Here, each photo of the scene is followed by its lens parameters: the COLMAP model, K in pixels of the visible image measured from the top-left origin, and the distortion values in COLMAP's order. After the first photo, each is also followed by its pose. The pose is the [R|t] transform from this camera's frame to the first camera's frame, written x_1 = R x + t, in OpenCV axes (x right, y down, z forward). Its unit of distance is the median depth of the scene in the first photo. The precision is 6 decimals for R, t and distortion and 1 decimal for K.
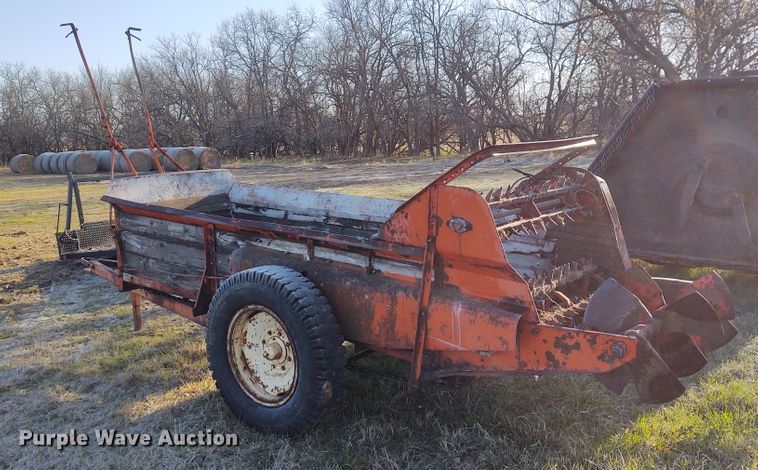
lens RADIAL K [[645.1, 0, 373.8], [0, 645.1, 231.2], [0, 0, 1]] dist [0.036711, -0.009905]
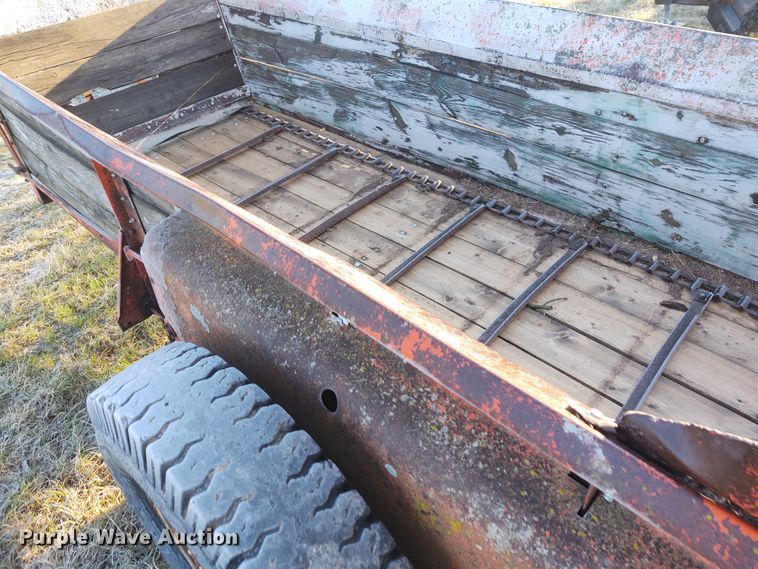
lens RADIAL K [[560.9, 0, 377.0], [0, 560.9, 277.8], [0, 0, 1]] dist [-0.014777, 0.008149]
pose [[0.993089, 0.008405, -0.117063, -0.056473], [0.049878, 0.872652, 0.485788, -0.102926], [0.106238, -0.488270, 0.866202, 0.798164]]
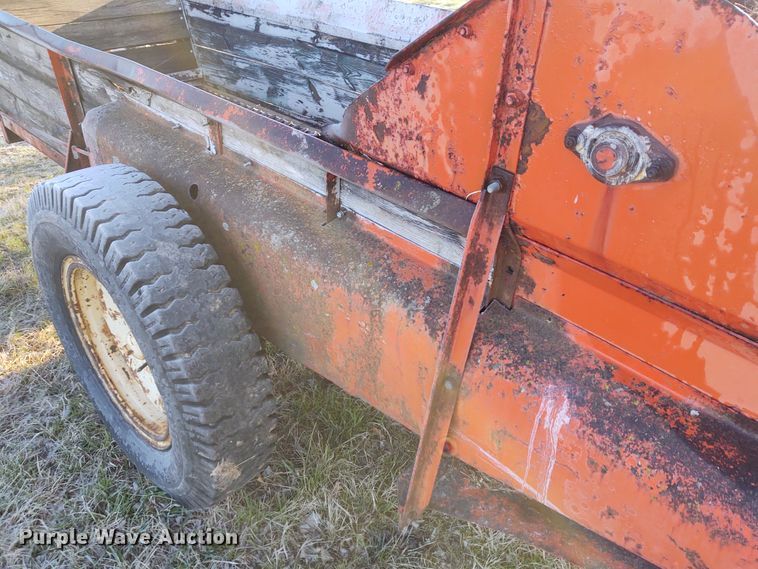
lens RADIAL K [[560.9, 0, 388.8], [0, 560.9, 277.9], [0, 0, 1]] dist [-0.014777, 0.008149]
pose [[0.996666, 0.067145, -0.046345, 0.045816], [-0.042599, 0.912749, 0.406293, -0.040485], [0.069582, -0.402964, 0.912567, 0.627377]]
